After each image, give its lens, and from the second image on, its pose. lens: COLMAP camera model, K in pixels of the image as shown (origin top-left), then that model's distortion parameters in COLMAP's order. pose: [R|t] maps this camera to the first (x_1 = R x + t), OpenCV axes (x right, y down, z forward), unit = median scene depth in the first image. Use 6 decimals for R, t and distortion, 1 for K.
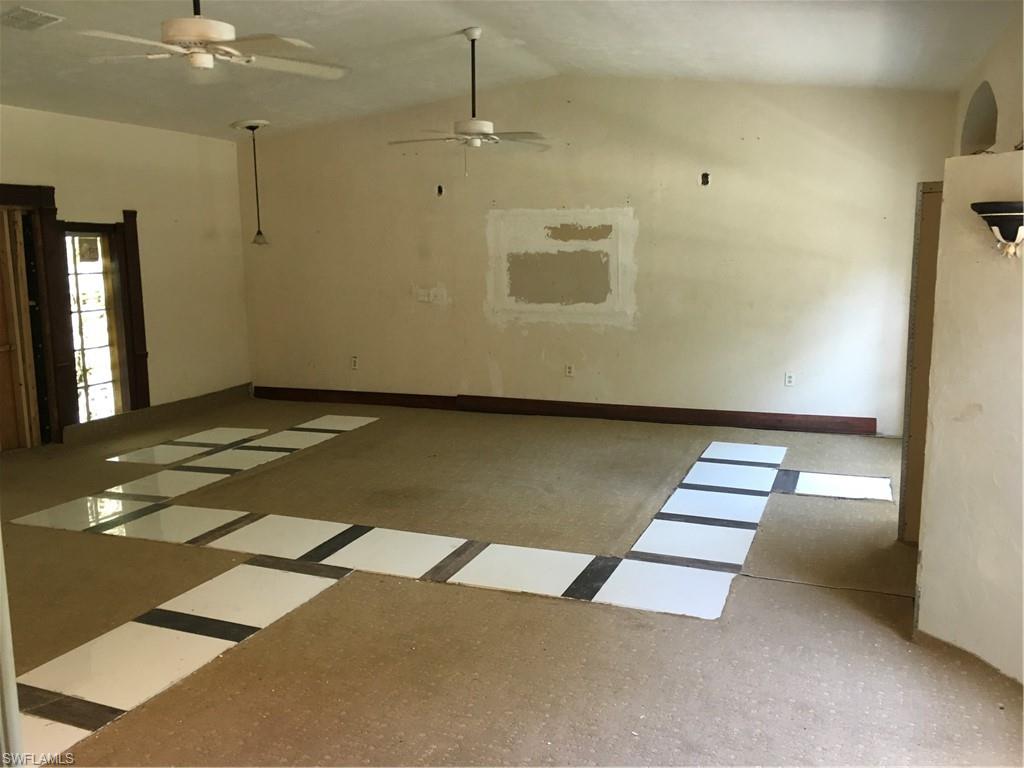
lens RADIAL K [[869.2, 0, 510.3], [0, 869.2, 383.6], [0, 0, 1]] dist [0.035279, 0.005213]
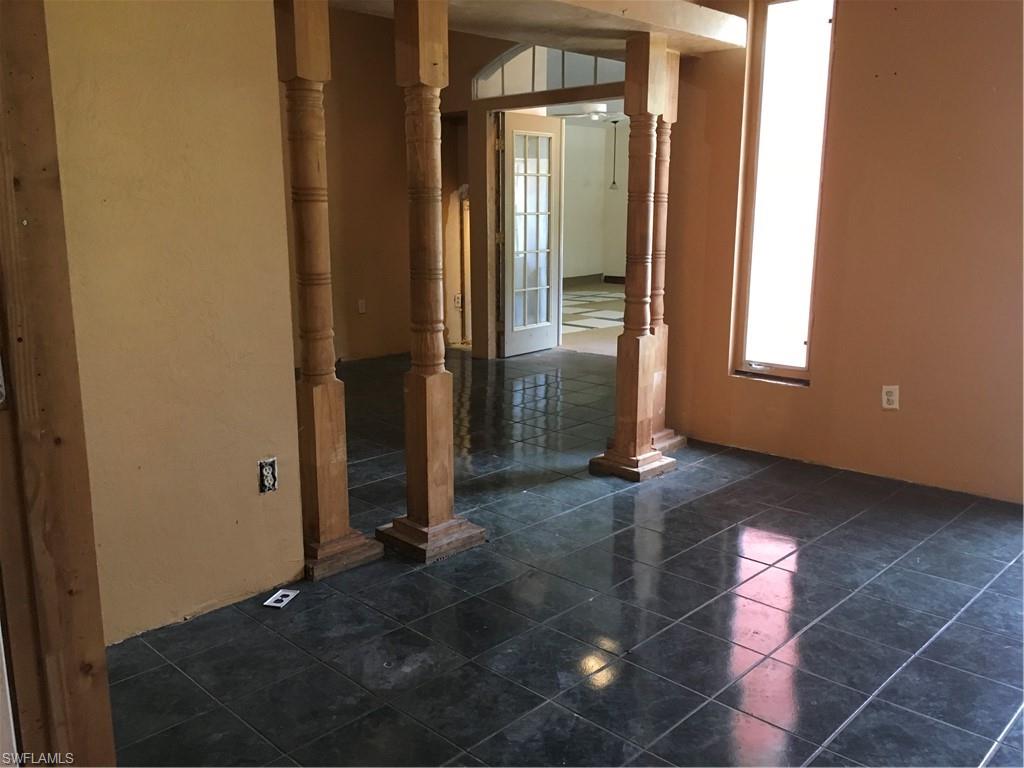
lens RADIAL K [[869.2, 0, 512.8], [0, 869.2, 383.2], [0, 0, 1]] dist [0.035279, 0.005213]
pose [[0.921215, 0.090850, -0.378297, 0.228922], [-0.067696, 0.994951, 0.074092, 0.114236], [0.383118, -0.042645, 0.922715, -0.724965]]
